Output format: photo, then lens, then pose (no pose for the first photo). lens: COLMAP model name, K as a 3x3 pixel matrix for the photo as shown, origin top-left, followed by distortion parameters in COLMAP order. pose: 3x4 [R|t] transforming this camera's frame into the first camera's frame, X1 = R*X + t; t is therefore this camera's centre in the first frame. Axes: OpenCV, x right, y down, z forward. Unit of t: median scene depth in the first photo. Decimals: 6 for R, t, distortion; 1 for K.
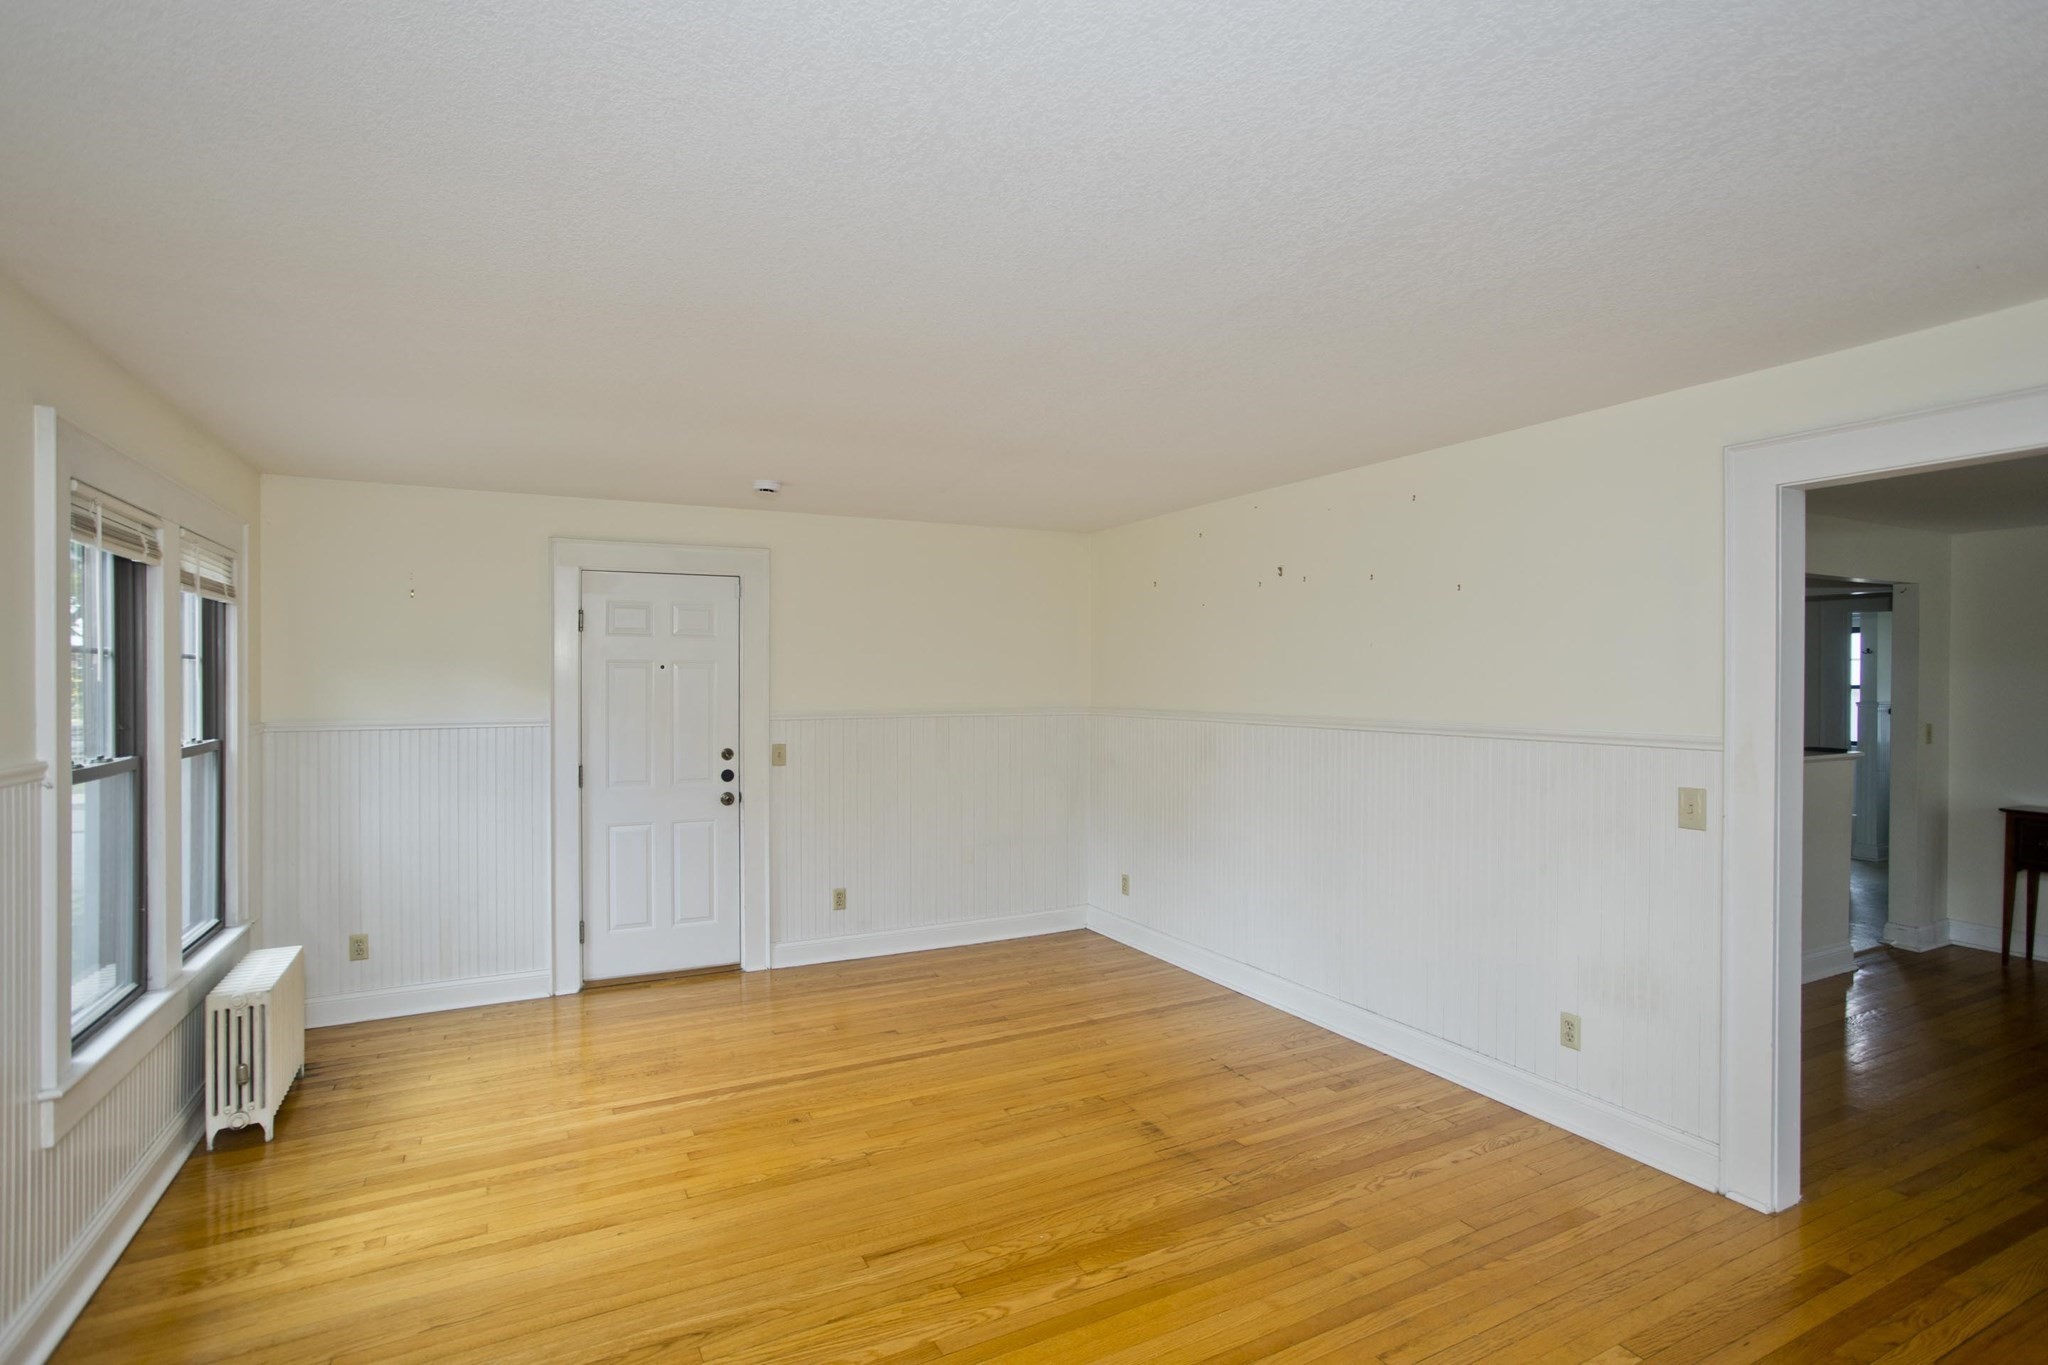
lens RADIAL K [[1010.2, 0, 1037.3], [0, 1010.2, 685.8], [0, 0, 1]] dist [-0.056823, 0.033682]
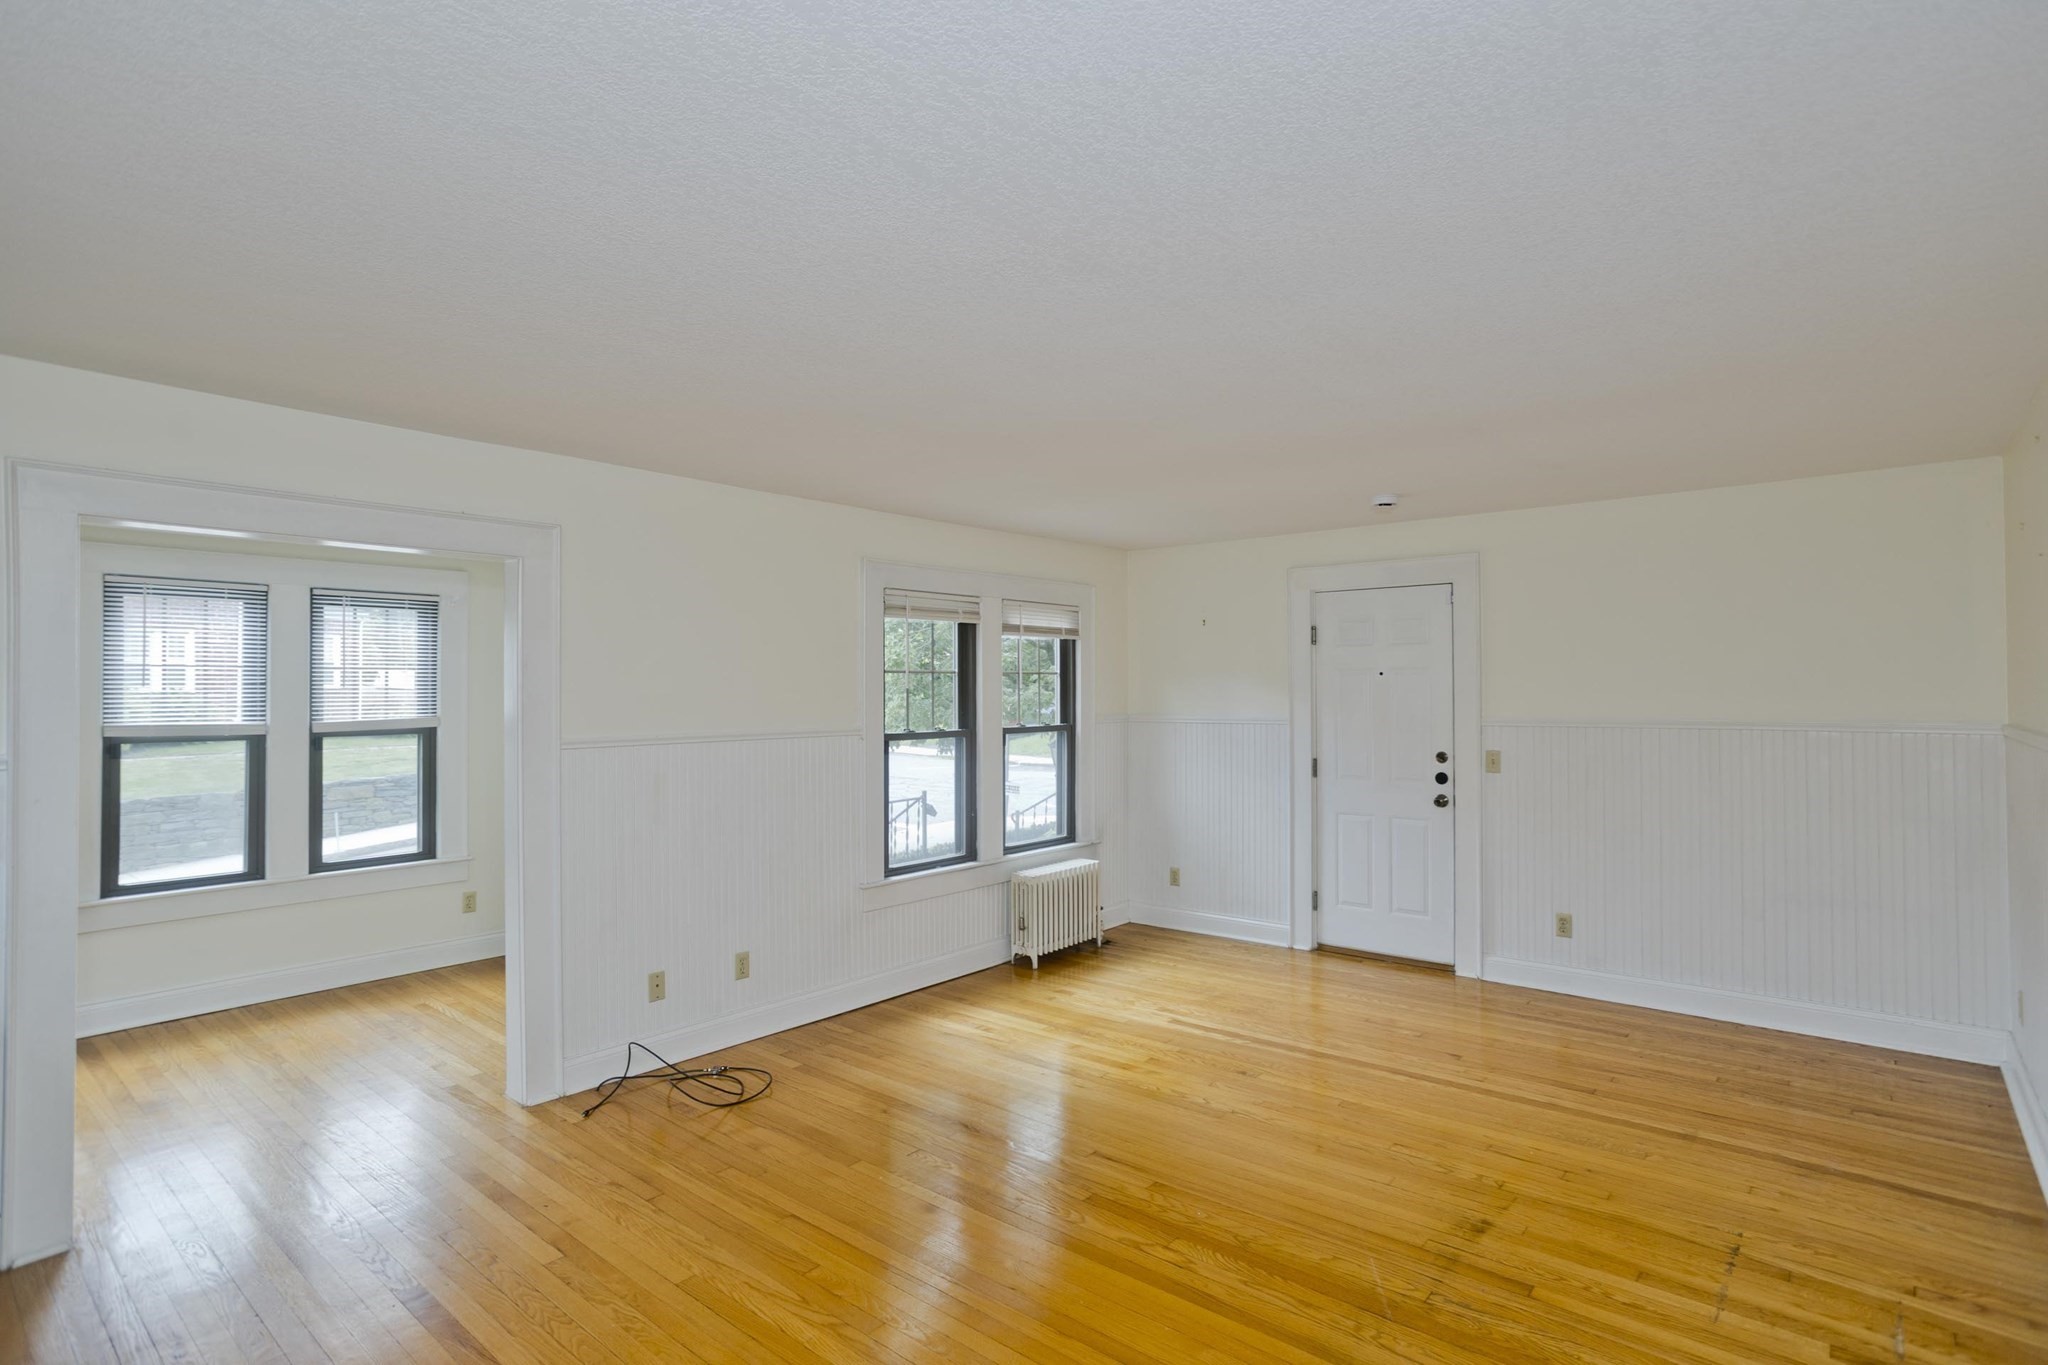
lens RADIAL K [[1010.2, 0, 1037.3], [0, 1010.2, 685.8], [0, 0, 1]] dist [-0.056823, 0.033682]
pose [[0.379319, -0.006078, -0.925246, 0.556519], [0.001624, 0.999981, -0.005903, 0.000253], [0.925264, 0.000737, 0.379322, 0.267265]]
